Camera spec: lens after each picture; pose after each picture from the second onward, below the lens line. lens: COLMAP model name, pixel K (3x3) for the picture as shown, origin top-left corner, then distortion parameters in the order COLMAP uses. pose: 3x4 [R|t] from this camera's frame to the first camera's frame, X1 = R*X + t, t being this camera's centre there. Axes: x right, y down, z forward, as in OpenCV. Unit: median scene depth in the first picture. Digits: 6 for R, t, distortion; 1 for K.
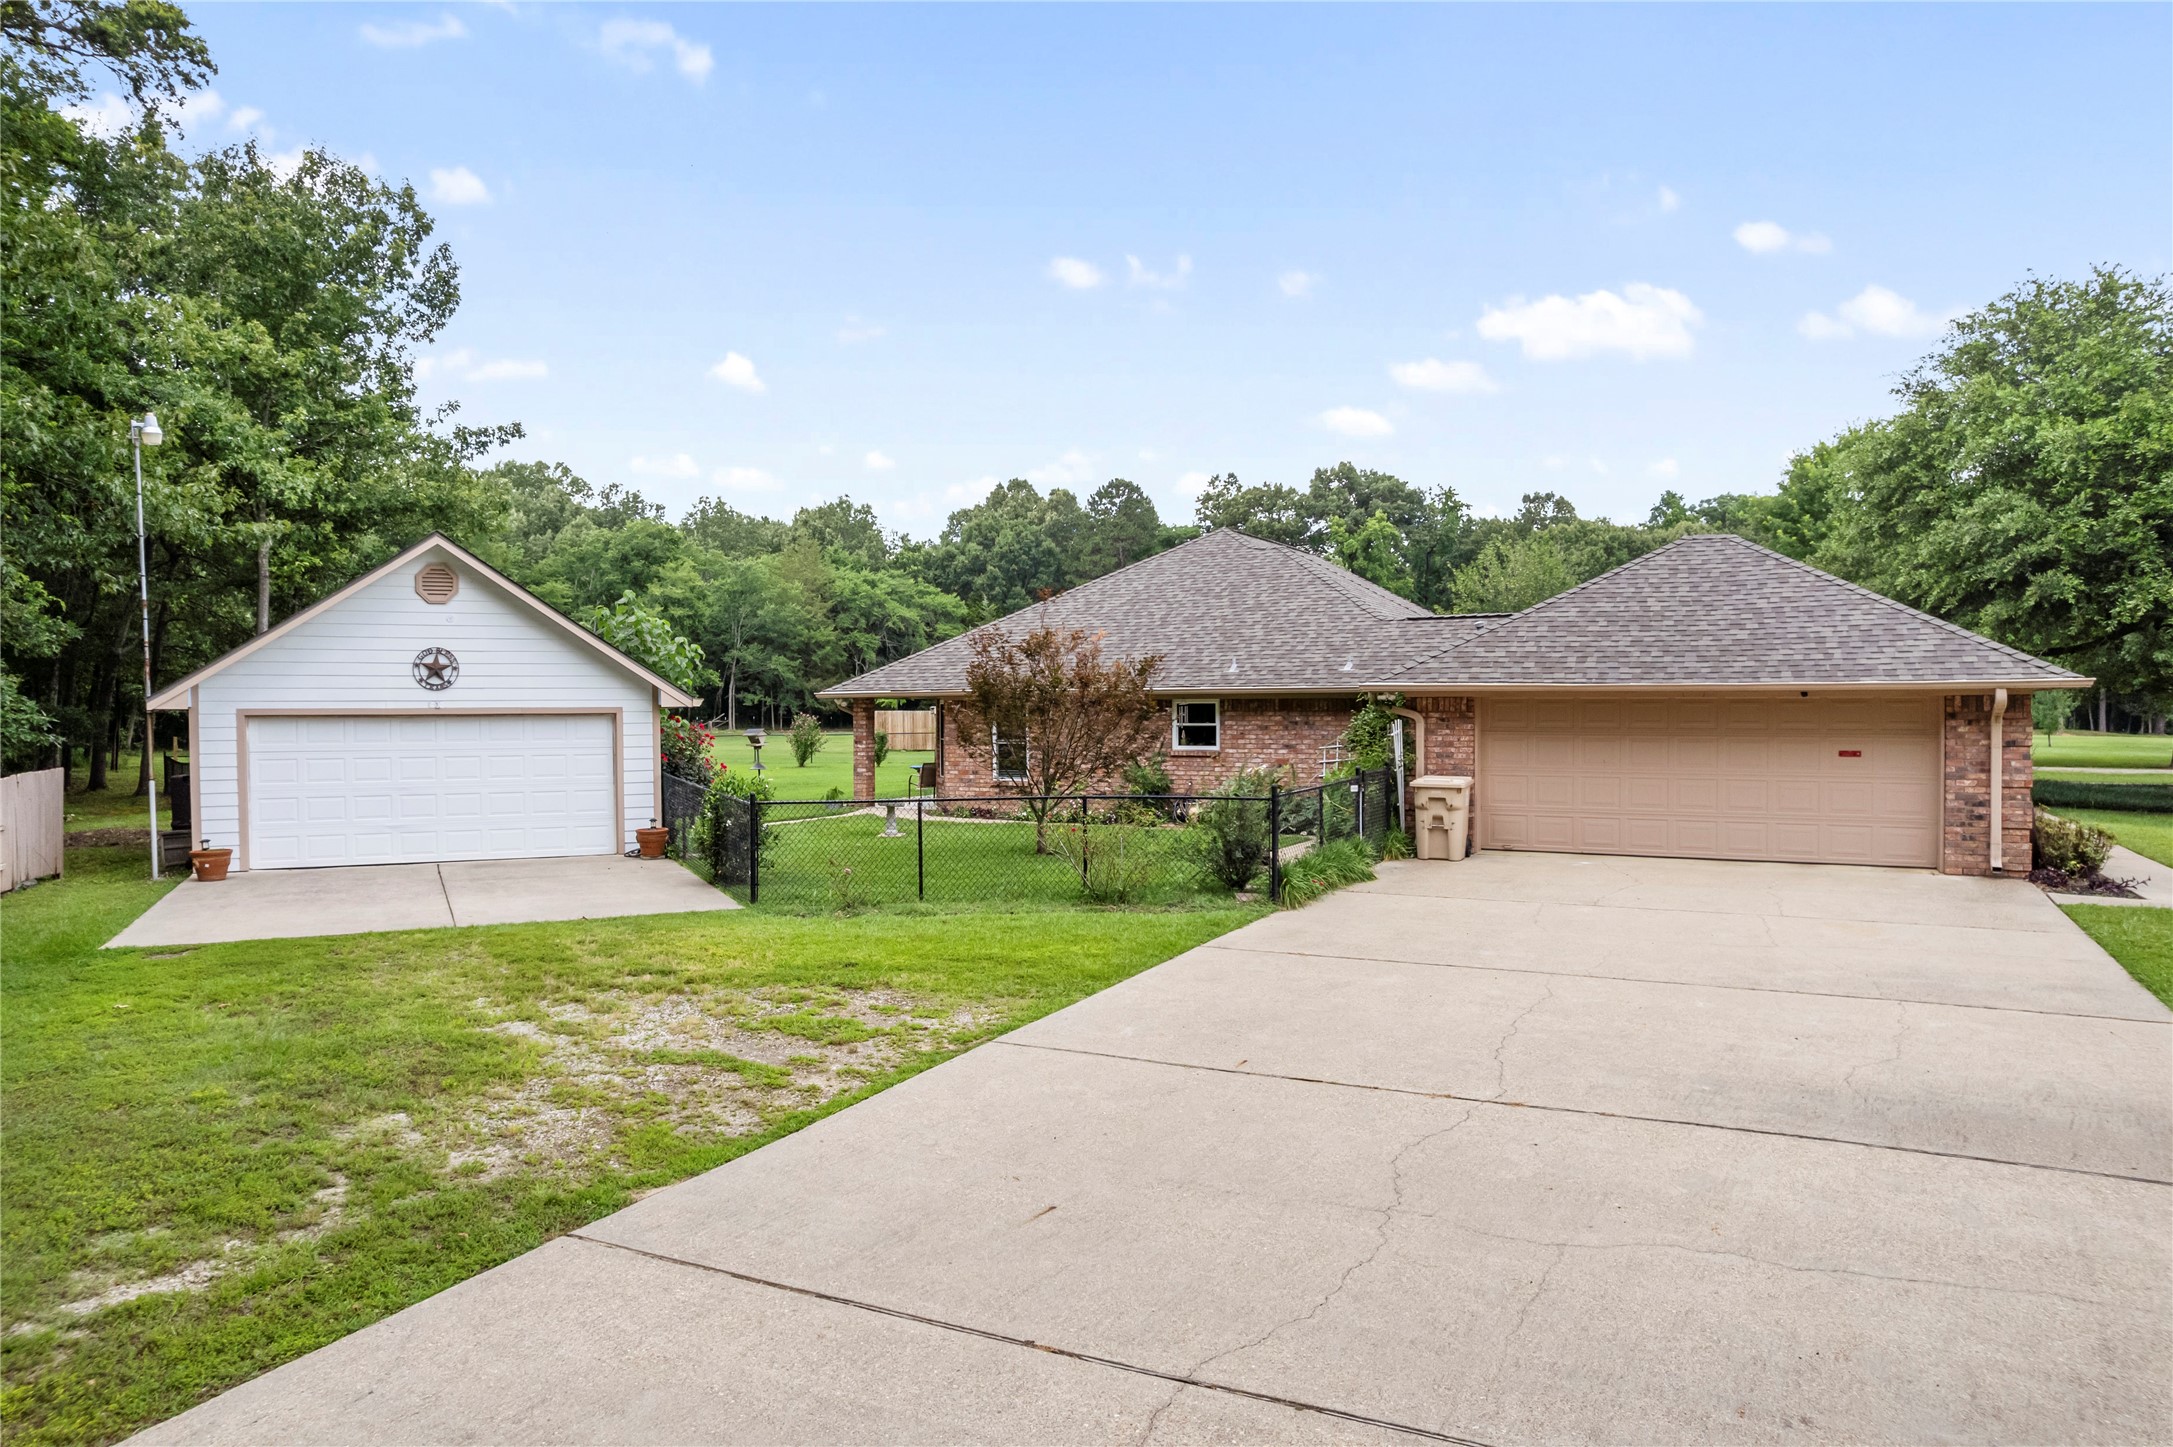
lens RADIAL K [[1410.8, 0, 1086.5], [0, 1410.8, 723.5], [0, 0, 1]] dist [-0.023520, 0.000324]
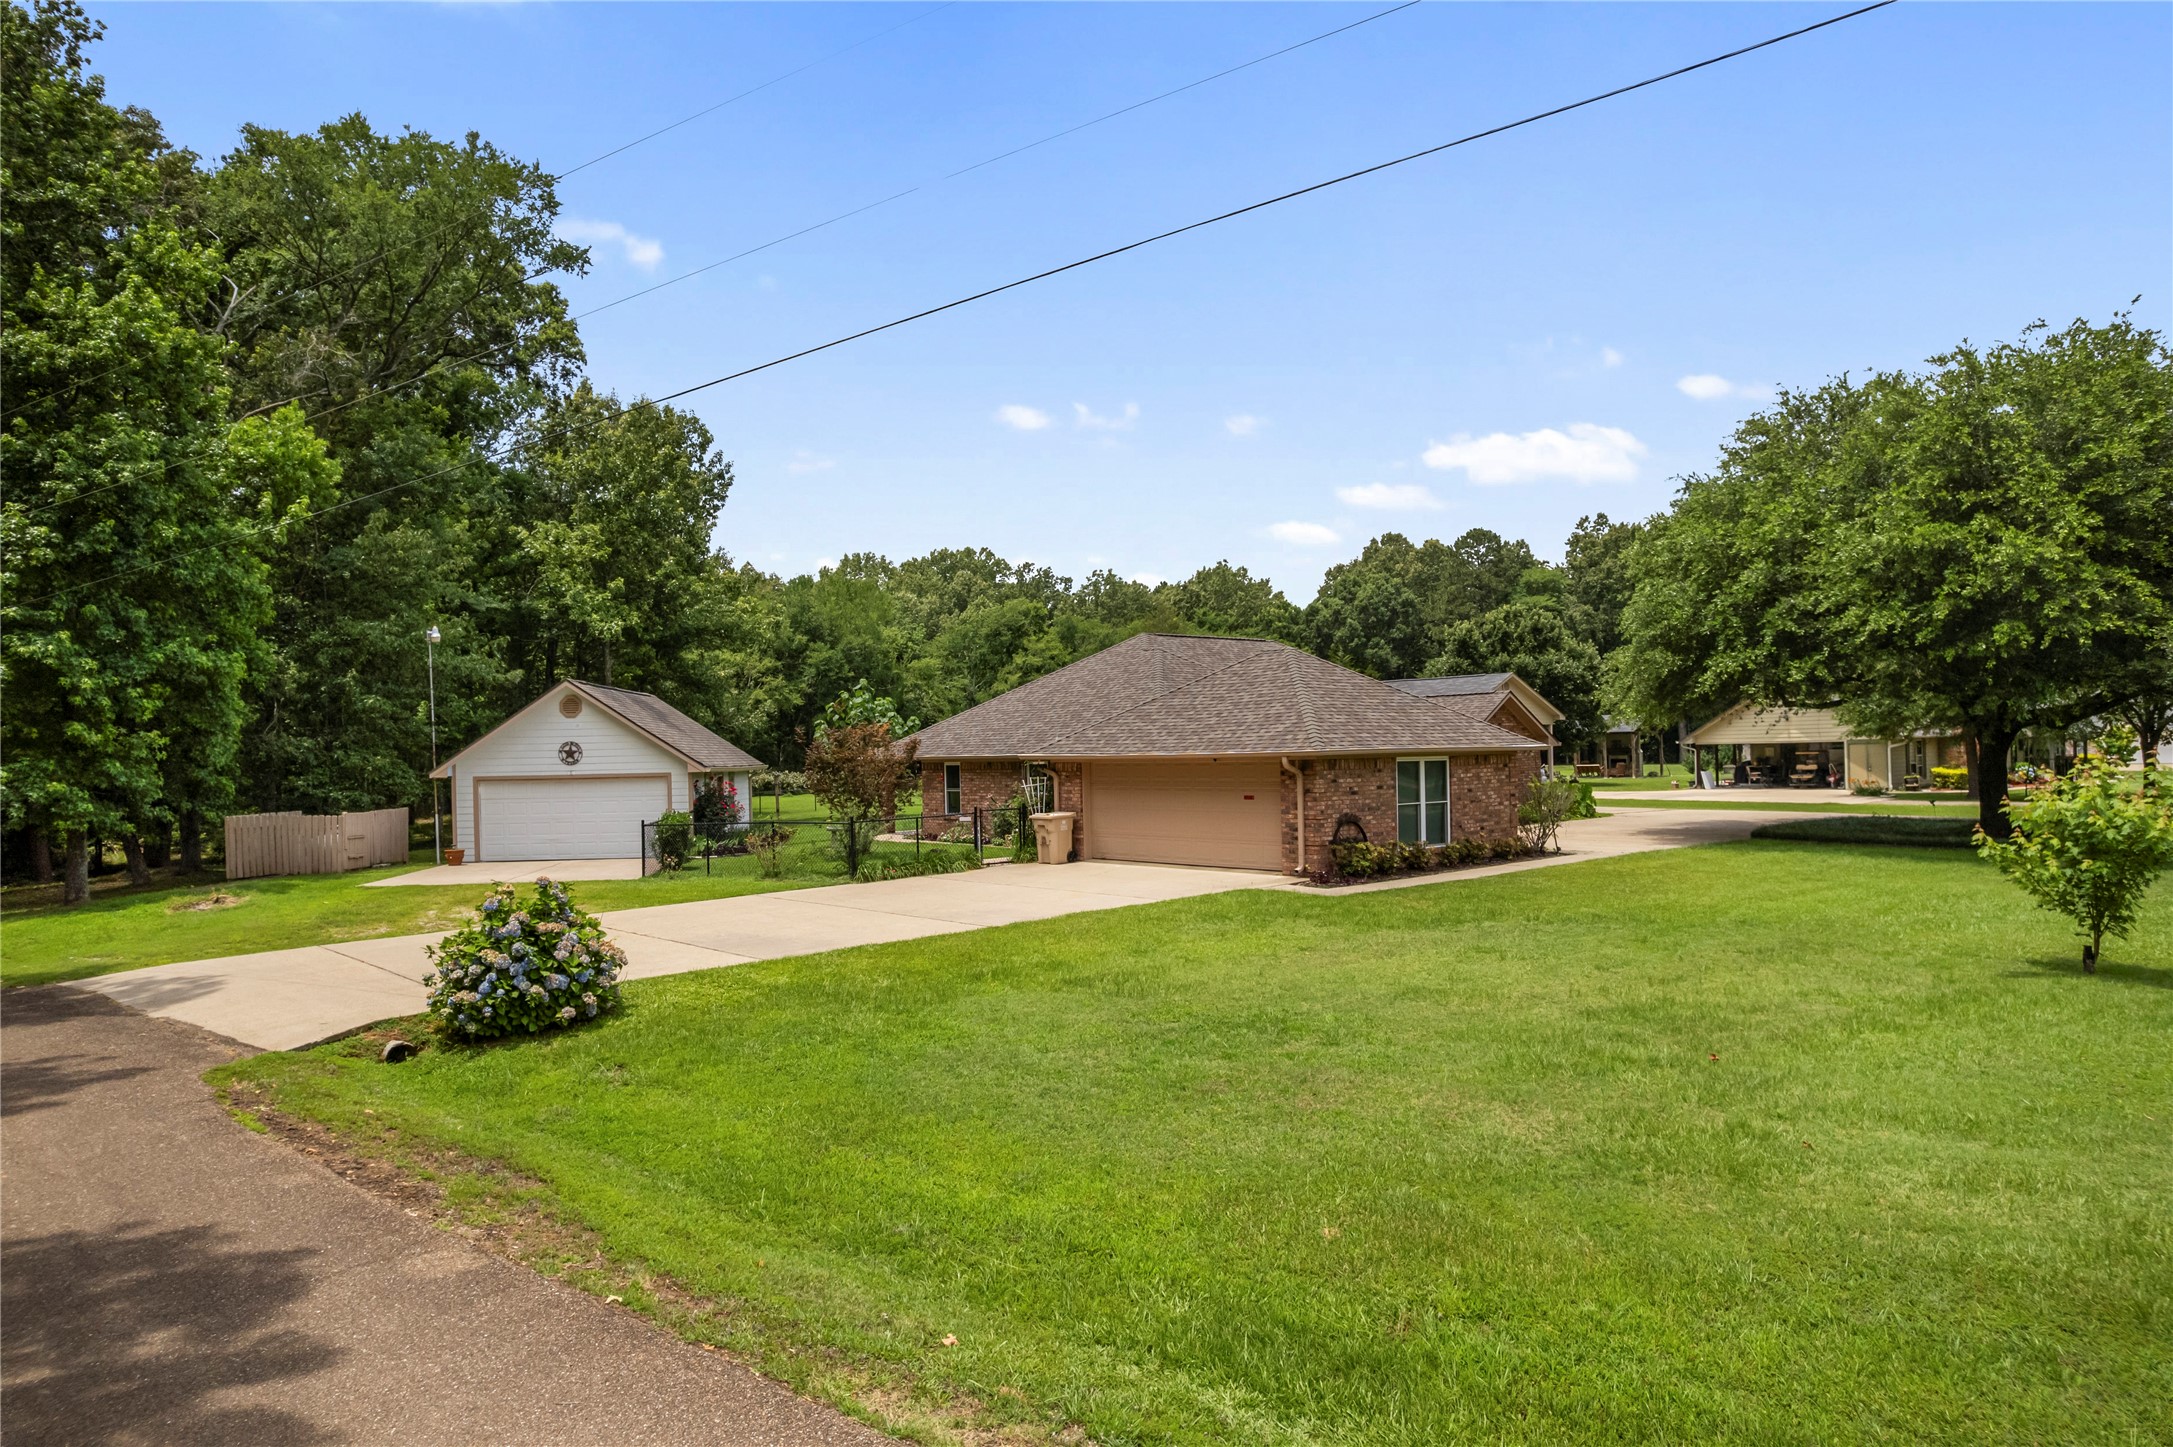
lens RADIAL K [[1410.8, 0, 1086.5], [0, 1410.8, 723.5], [0, 0, 1]] dist [-0.023520, 0.000324]
pose [[0.934953, -0.021539, -0.354118, 0.126127], [0.011635, 0.999480, -0.030074, -0.002205], [0.354582, 0.023998, 0.934717, -0.074062]]
